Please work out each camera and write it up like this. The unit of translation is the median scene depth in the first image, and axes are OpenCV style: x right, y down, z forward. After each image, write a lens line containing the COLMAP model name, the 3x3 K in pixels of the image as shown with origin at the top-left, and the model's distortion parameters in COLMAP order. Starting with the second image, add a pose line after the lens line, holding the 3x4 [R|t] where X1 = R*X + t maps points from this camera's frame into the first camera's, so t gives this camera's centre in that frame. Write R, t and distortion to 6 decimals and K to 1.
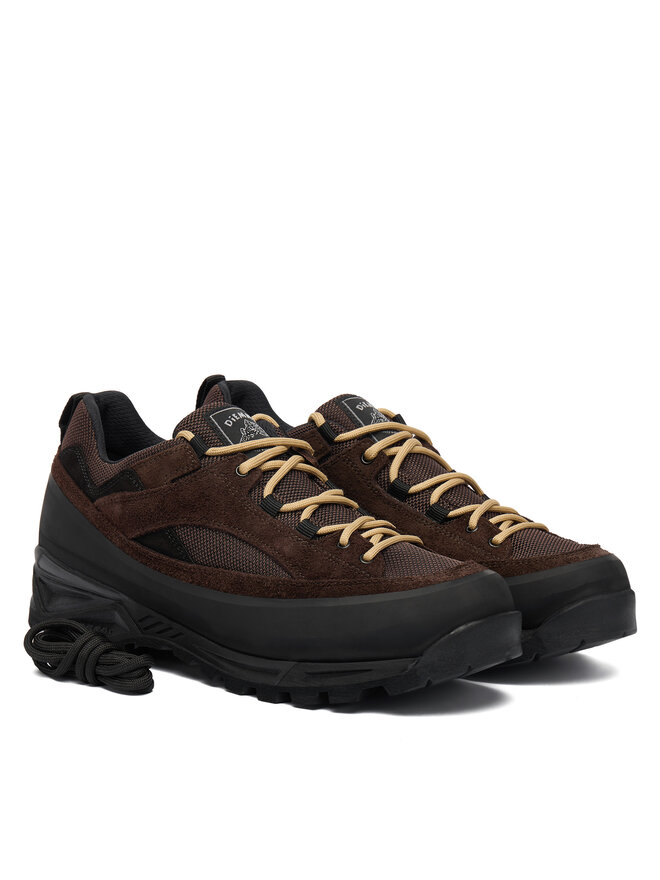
lens RADIAL K [[2280.6, 0, 329.4], [0, 2280.6, 439.6], [0, 0, 1]] dist [-0.040120, 0.000000]
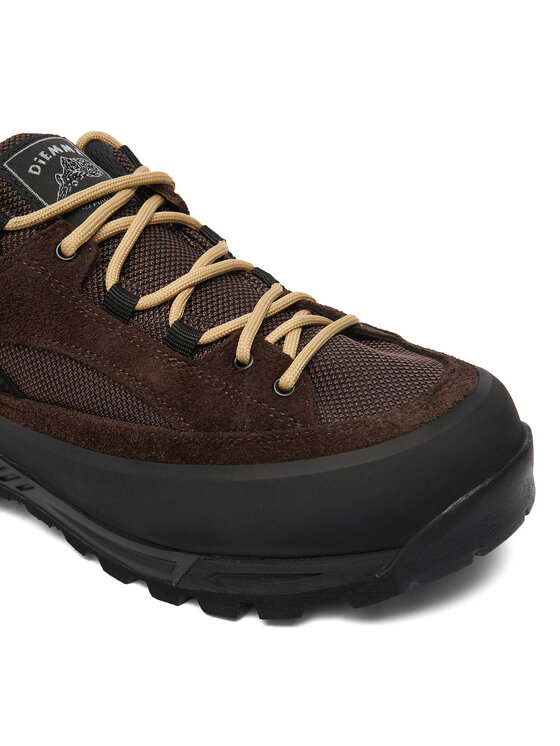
lens RADIAL K [[1041.9, 0, 282.7], [0, 1041.9, 373.2], [0, 0, 1]] dist [0.019118, 0.000000]
pose [[0.988426, -0.150883, 0.015789, 0.011613], [0.136647, 0.930675, 0.339368, -0.045054], [-0.065899, -0.333283, 0.940521, 0.714941]]
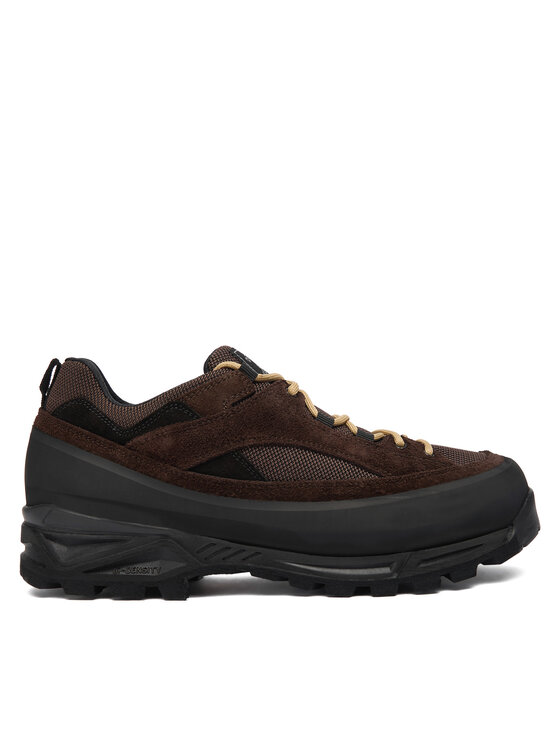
lens RADIAL K [[777.8, 0, 281.3], [0, 777.8, 376.1], [0, 0, 1]] dist [-0.142742, 0.000000]
pose [[0.794558, 0.000538, 0.607188, -0.267391], [0.129918, 0.976690, -0.170875, 0.068755], [-0.593127, 0.214655, 0.775967, 0.717113]]
